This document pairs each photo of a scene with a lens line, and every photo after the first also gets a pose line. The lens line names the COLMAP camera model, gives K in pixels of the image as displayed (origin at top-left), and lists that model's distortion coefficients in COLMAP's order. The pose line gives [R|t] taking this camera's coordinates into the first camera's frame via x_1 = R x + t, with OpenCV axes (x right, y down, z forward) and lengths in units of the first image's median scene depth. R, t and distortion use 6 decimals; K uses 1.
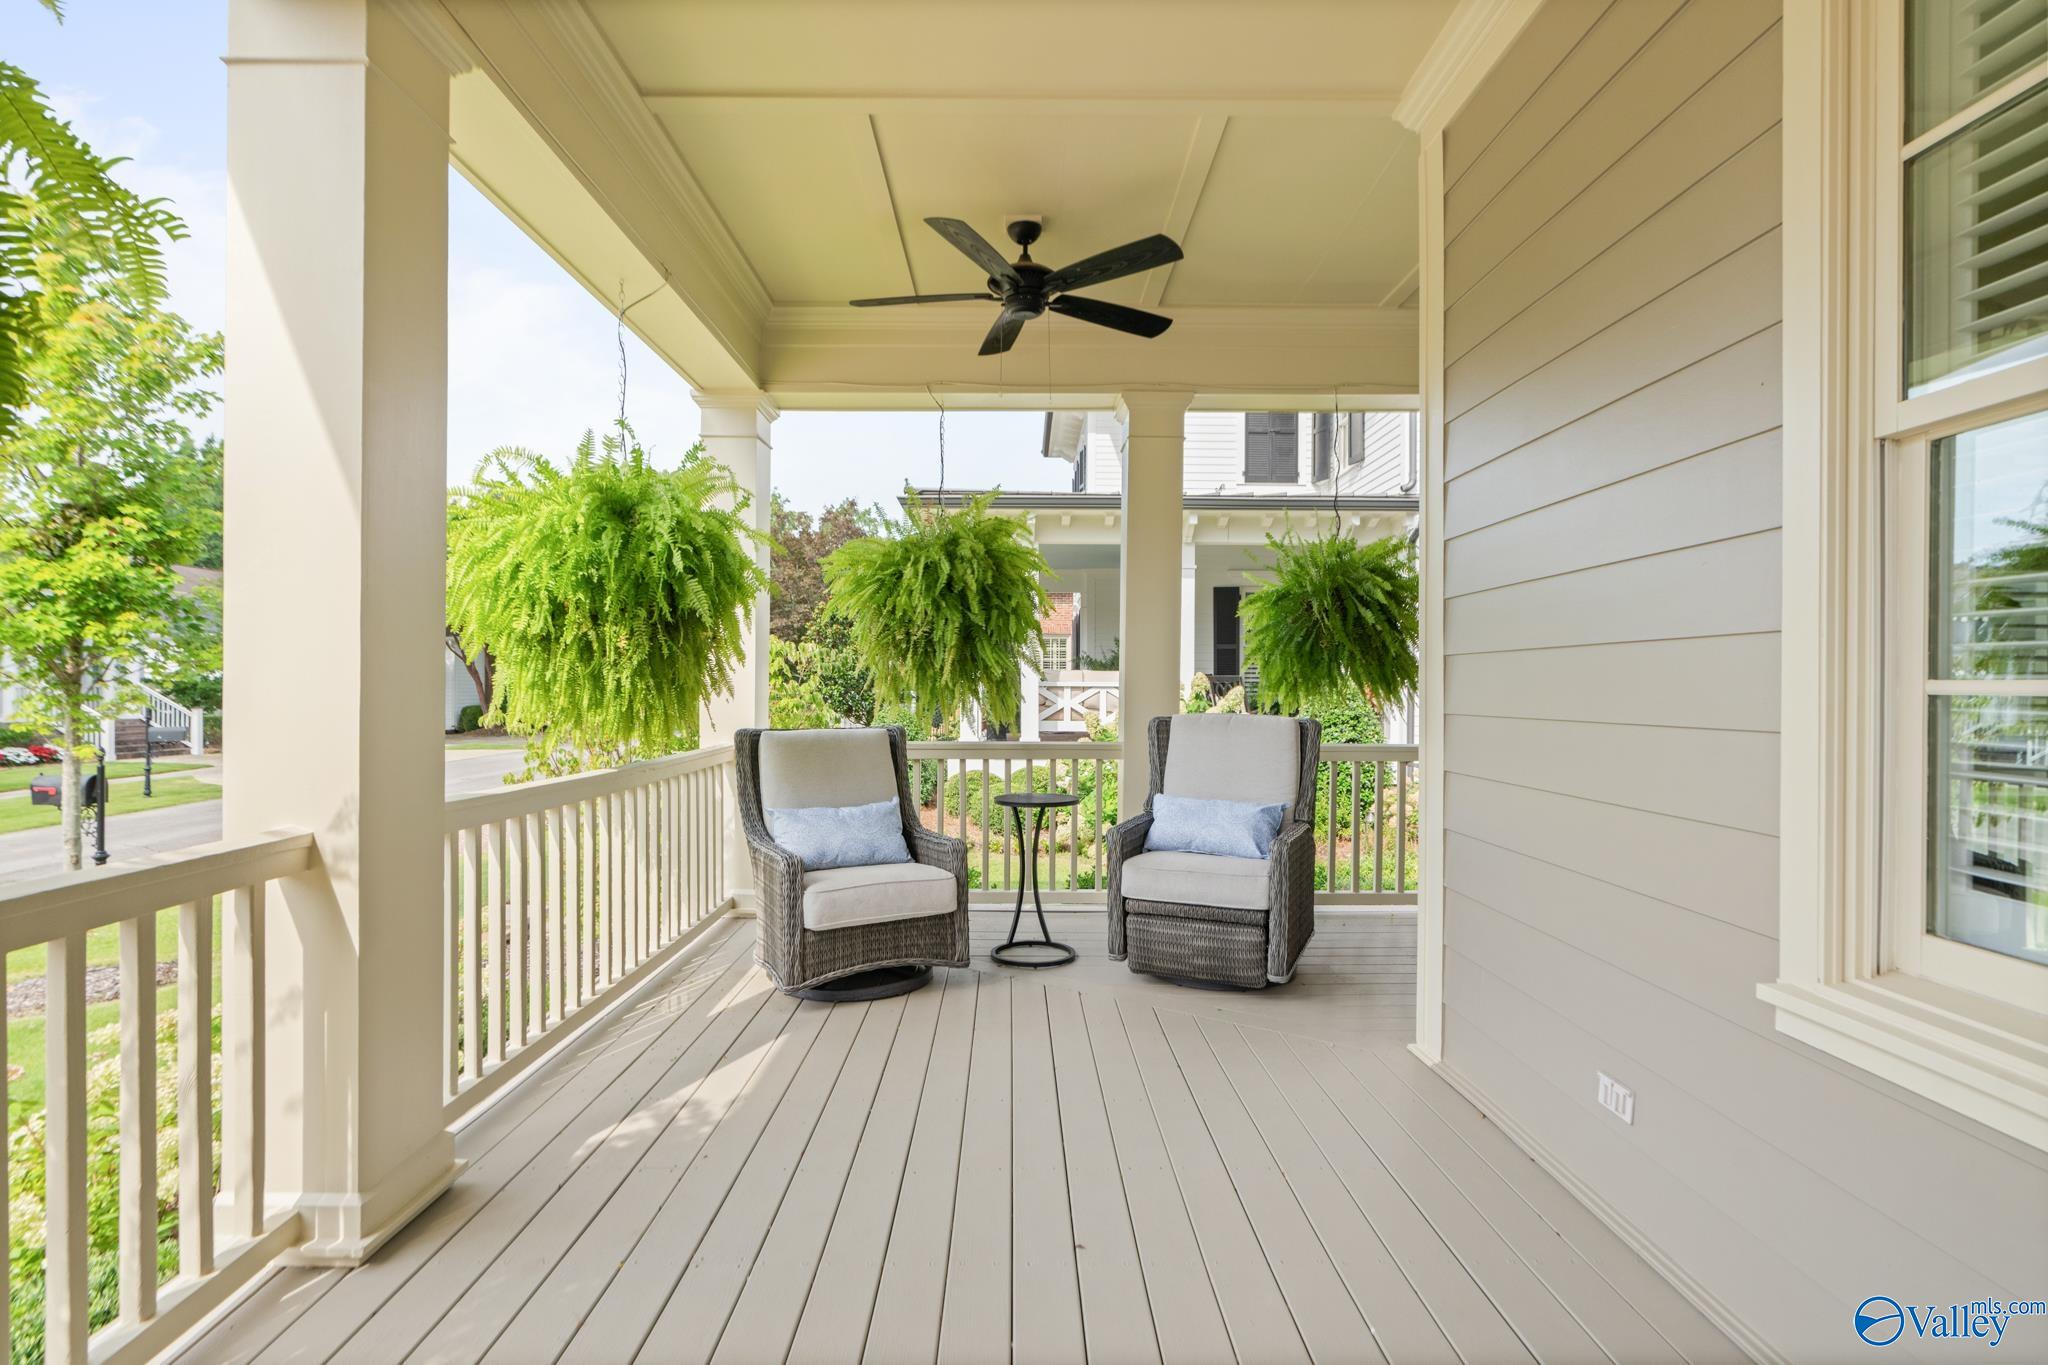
lens RADIAL K [[1018.6, 0, 1034.5], [0, 1018.6, 704.8], [0, 0, 1]] dist [-0.004839, -0.000795]
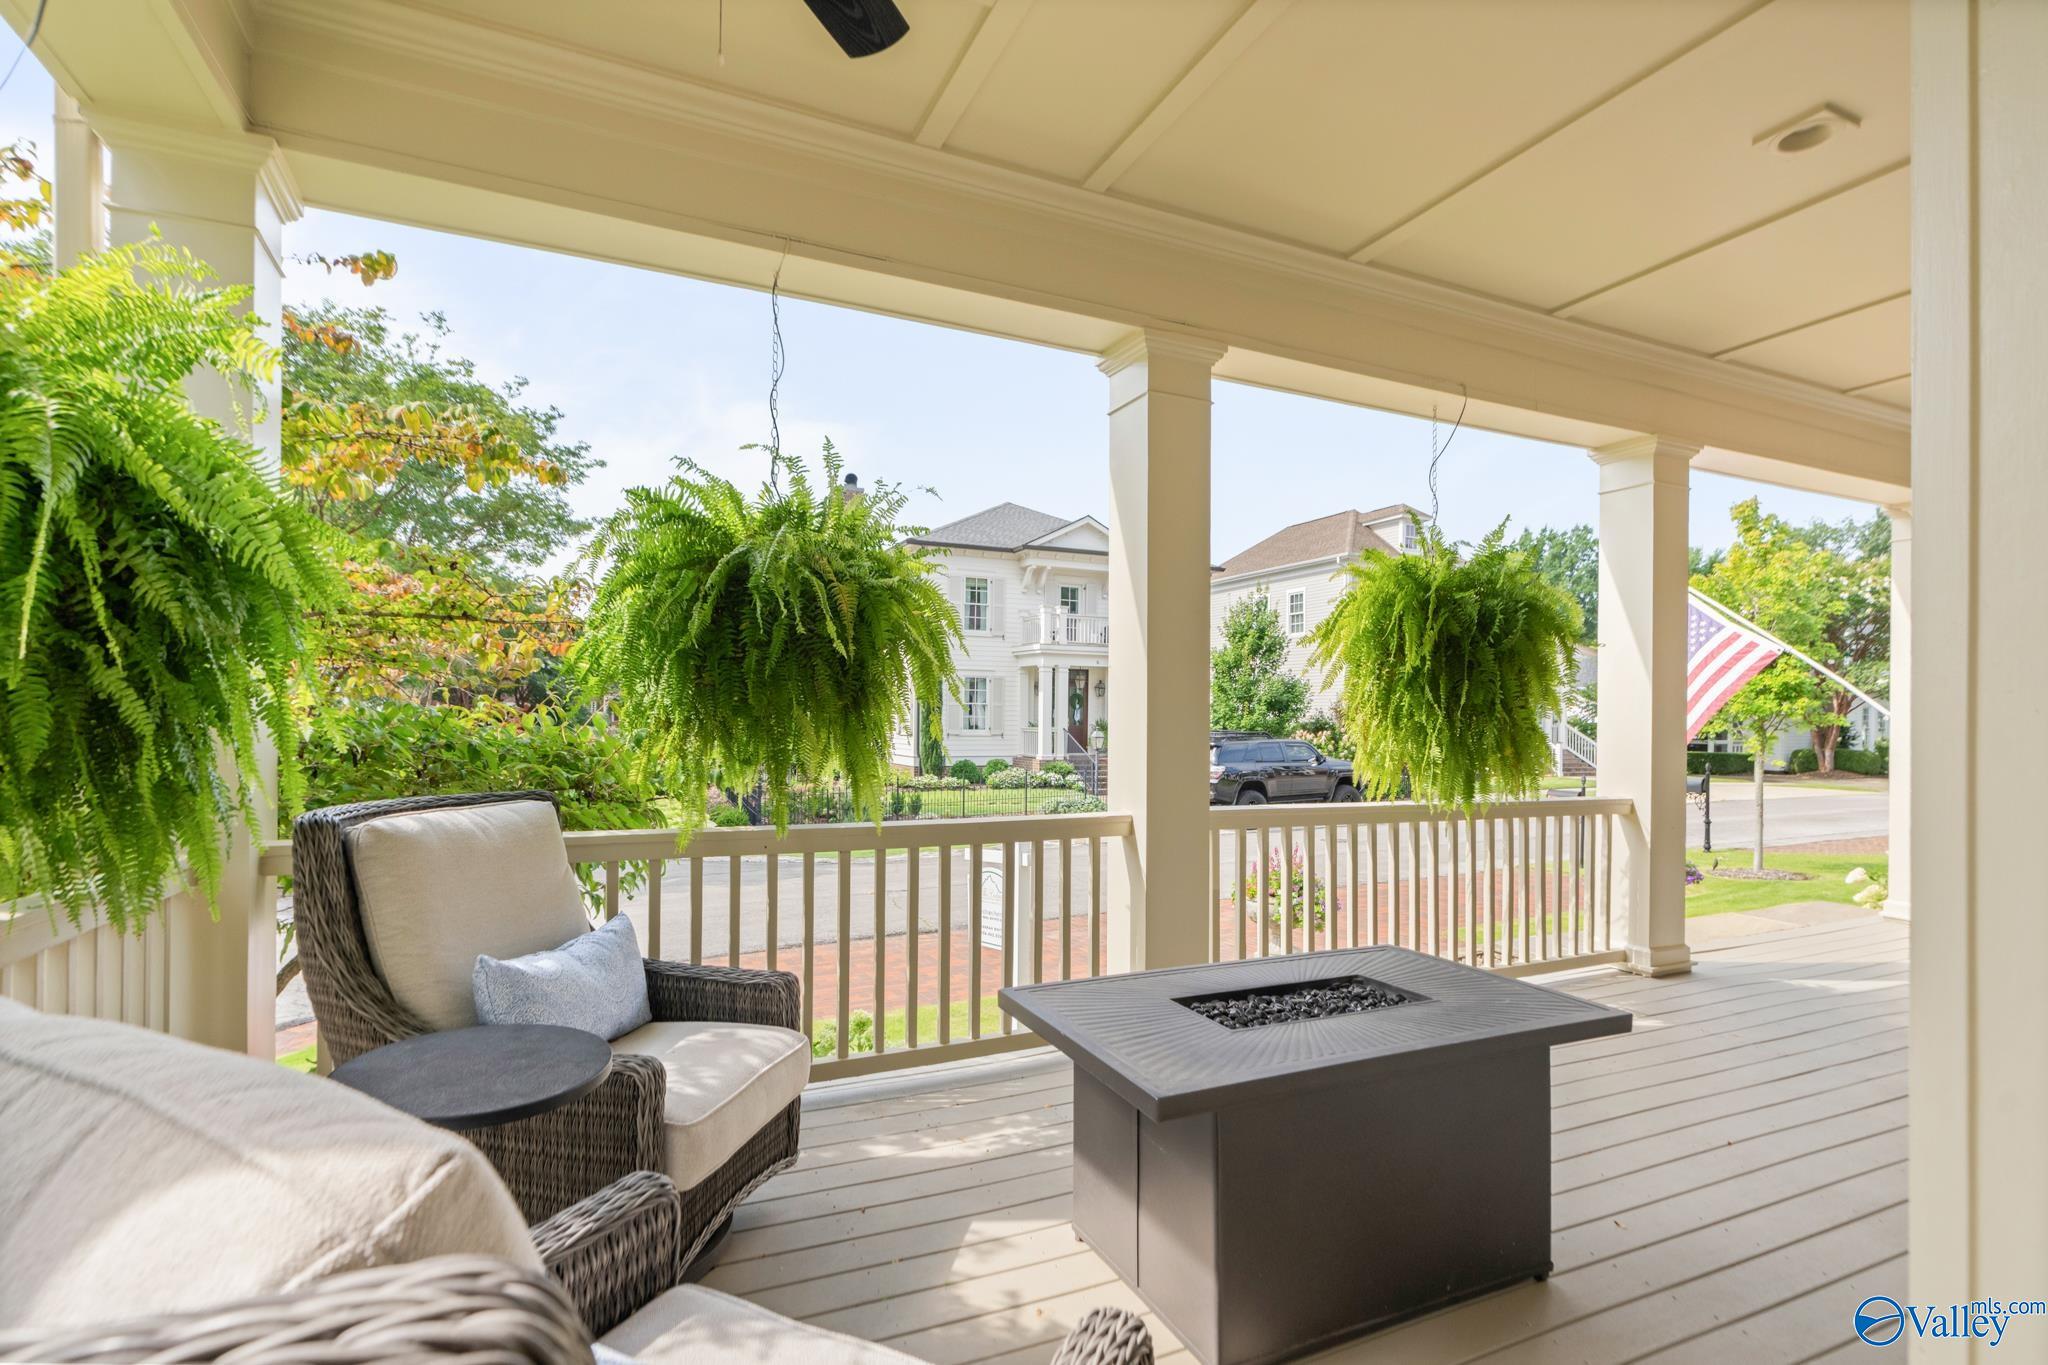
lens RADIAL K [[1018.6, 0, 1034.5], [0, 1018.6, 704.8], [0, 0, 1]] dist [-0.004839, -0.000795]
pose [[0.406250, -0.012404, -0.913678, 0.825425], [-0.021304, 0.999507, -0.023042, 0.017616], [0.913513, 0.028826, 0.405786, -1.148903]]
